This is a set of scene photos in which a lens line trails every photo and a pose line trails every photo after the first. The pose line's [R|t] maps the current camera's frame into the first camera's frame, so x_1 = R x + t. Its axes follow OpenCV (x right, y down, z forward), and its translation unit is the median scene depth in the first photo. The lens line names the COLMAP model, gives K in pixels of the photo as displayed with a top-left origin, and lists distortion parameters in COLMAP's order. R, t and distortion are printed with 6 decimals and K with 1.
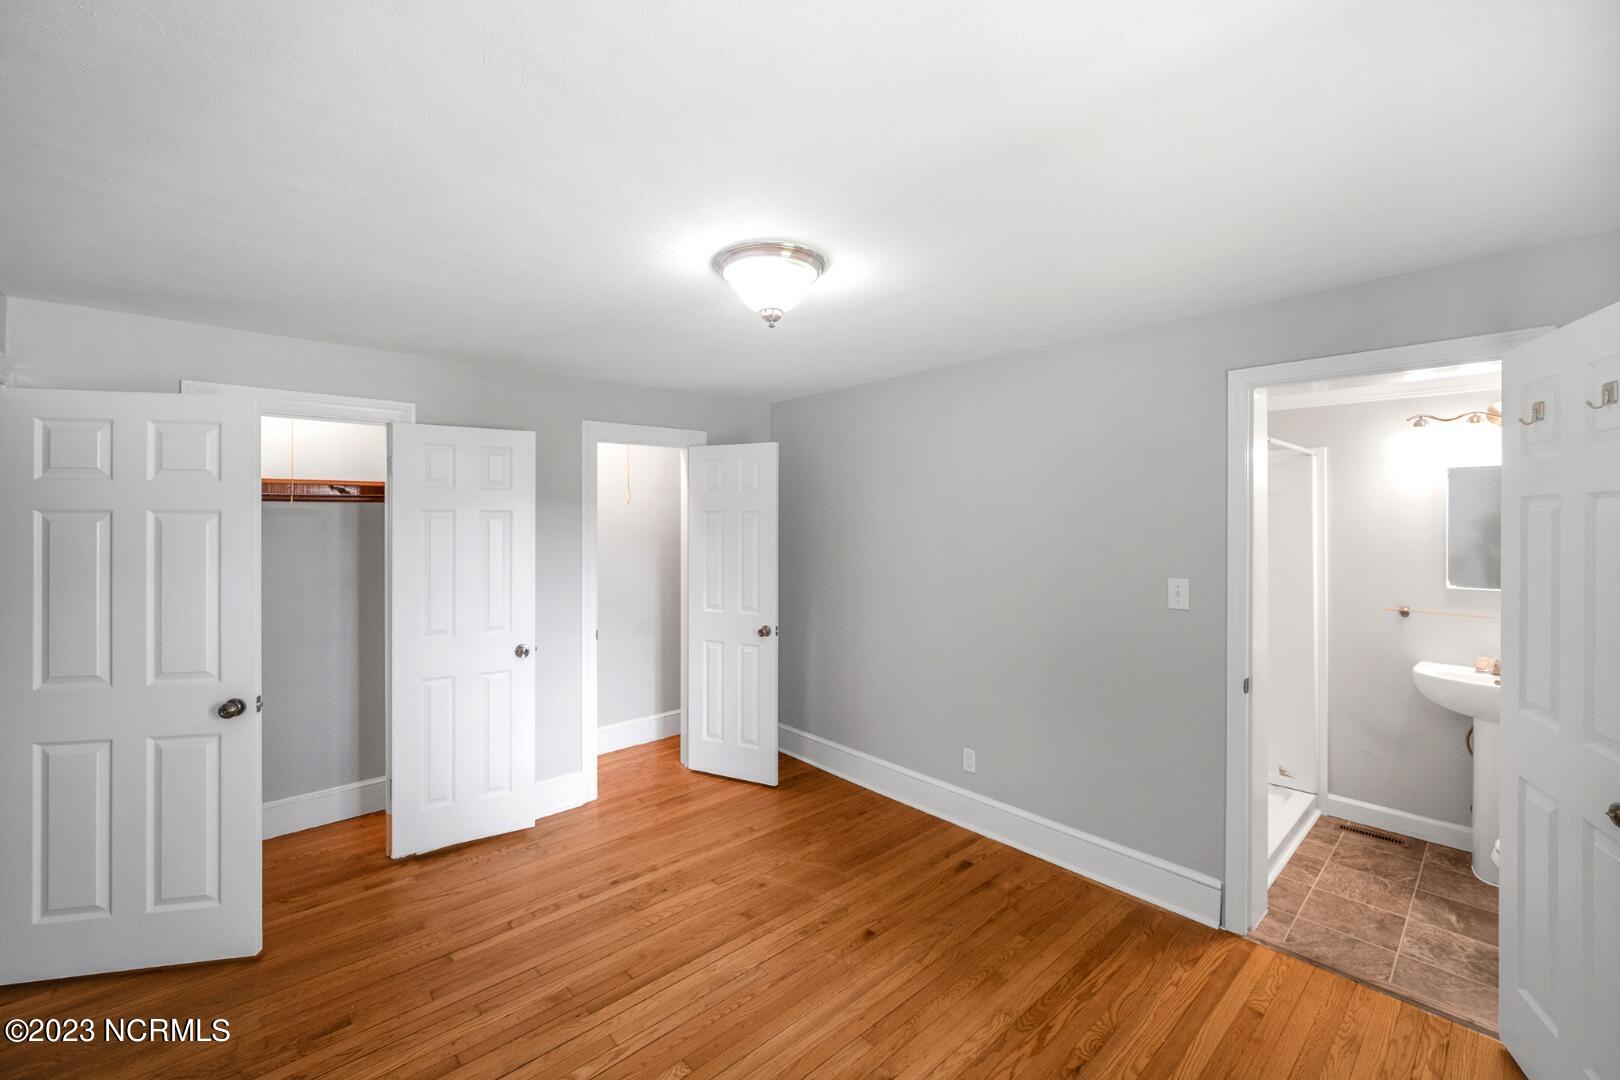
lens RADIAL K [[664.8, 0, 825.0], [0, 664.8, 514.5], [0, 0, 1]] dist [-0.003556, -0.000483]
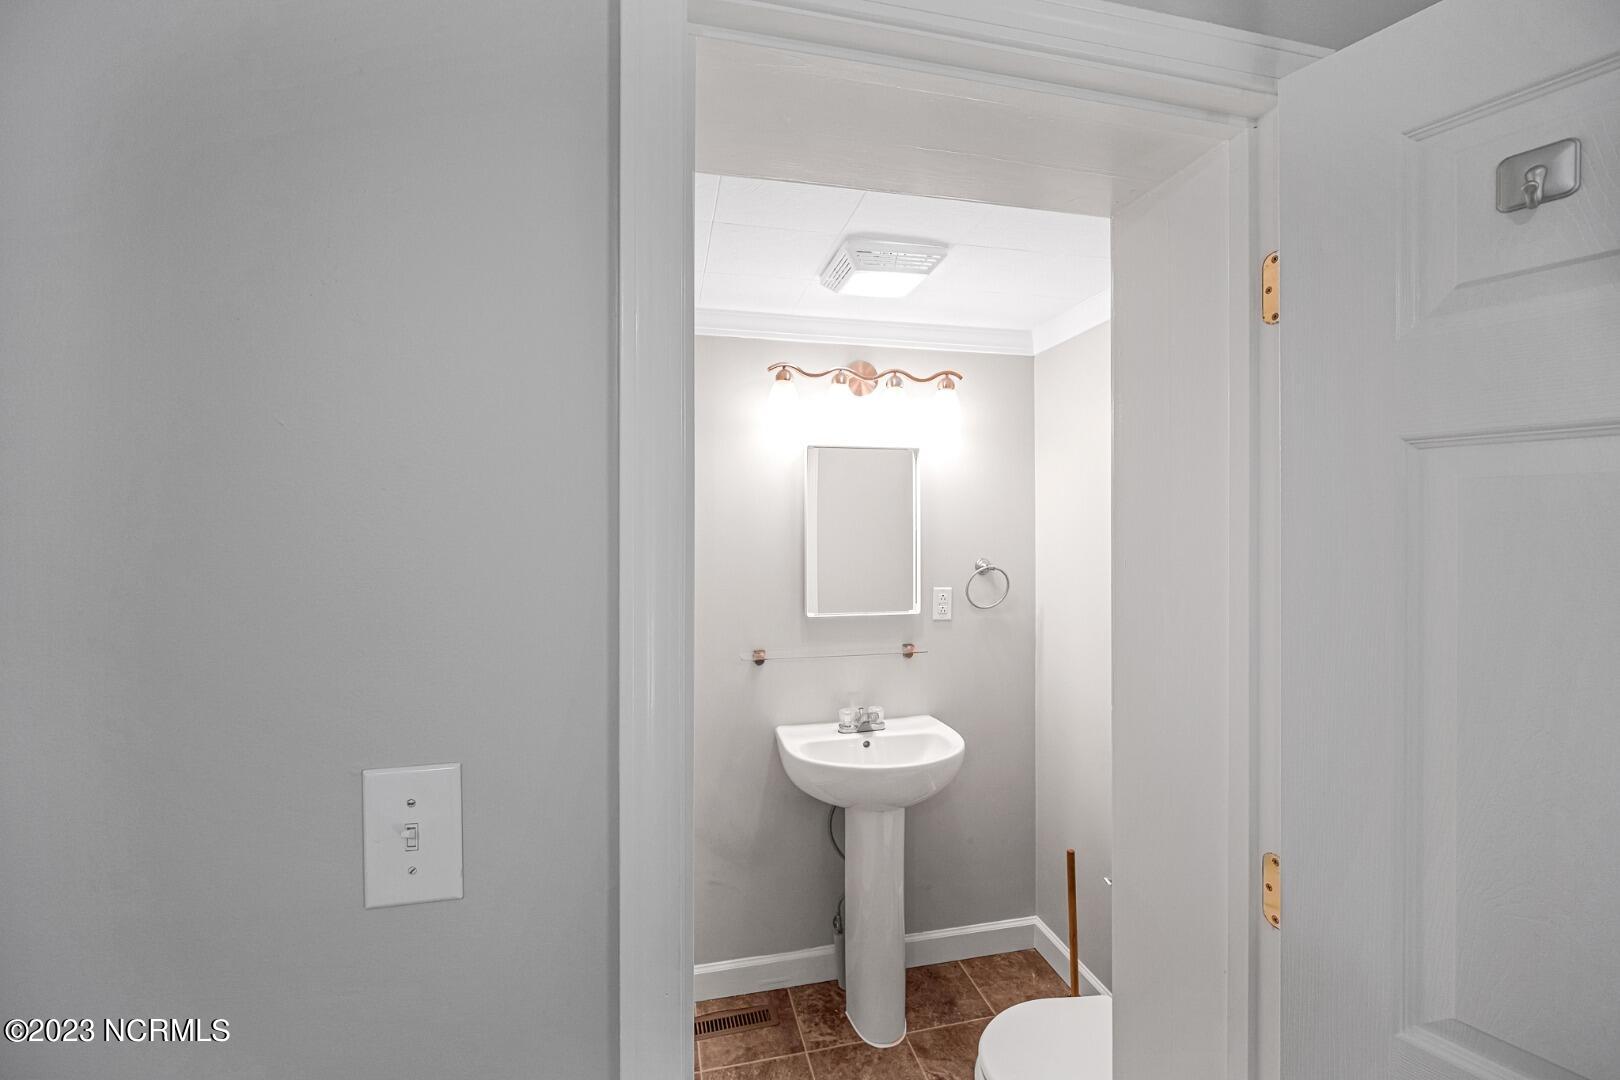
lens RADIAL K [[665.5, 0, 810.0], [0, 665.5, 540.0], [0, 0, 1]] dist [0.000457, 0.000008]
pose [[0.512392, -0.014414, 0.858630, 0.344416], [-0.001650, 0.999841, 0.017769, 0.015616], [-0.858750, -0.010521, 0.512287, 0.648730]]
